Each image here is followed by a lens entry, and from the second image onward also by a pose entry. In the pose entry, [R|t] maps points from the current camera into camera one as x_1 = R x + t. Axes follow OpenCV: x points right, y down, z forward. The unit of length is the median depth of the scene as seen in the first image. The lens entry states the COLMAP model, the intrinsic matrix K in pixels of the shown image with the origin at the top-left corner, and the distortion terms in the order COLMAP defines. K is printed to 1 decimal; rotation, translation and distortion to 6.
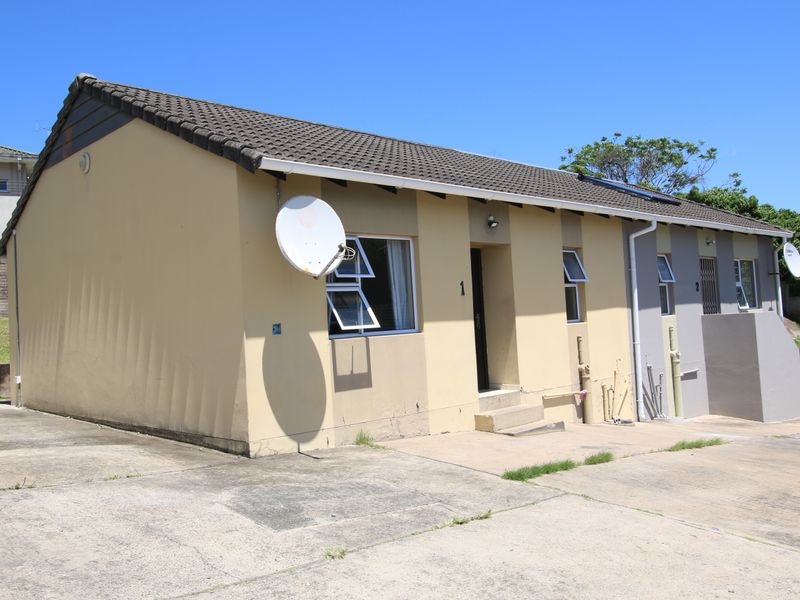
lens RADIAL K [[684.5, 0, 400.0], [0, 684.5, 300.0], [0, 0, 1]] dist [0.004968, 0.003286]
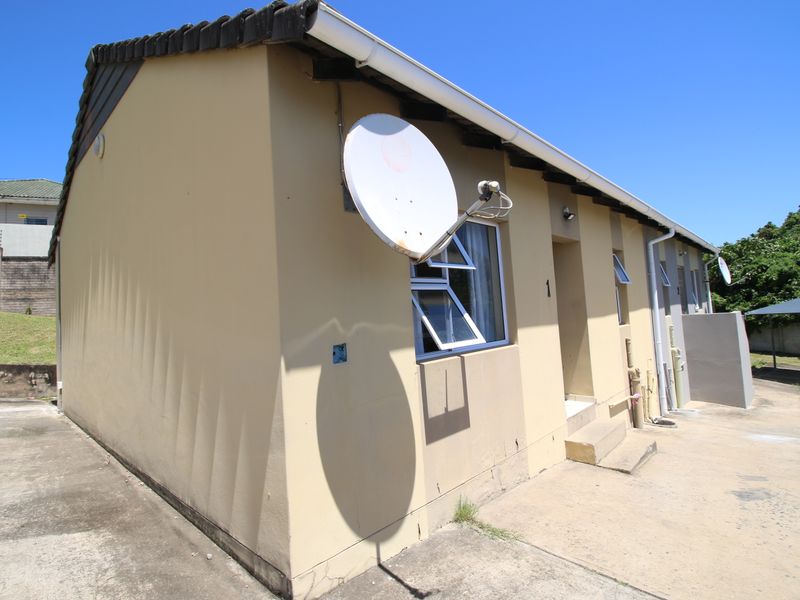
lens RADIAL K [[425.6, 0, 400.0], [0, 425.6, 300.0], [0, 0, 1]] dist [-0.001653, -0.000588]
pose [[0.999486, -0.004748, 0.031716, -0.123061], [0.005055, 0.999941, -0.009590, 0.001486], [-0.031668, 0.009745, 0.999451, 0.562111]]
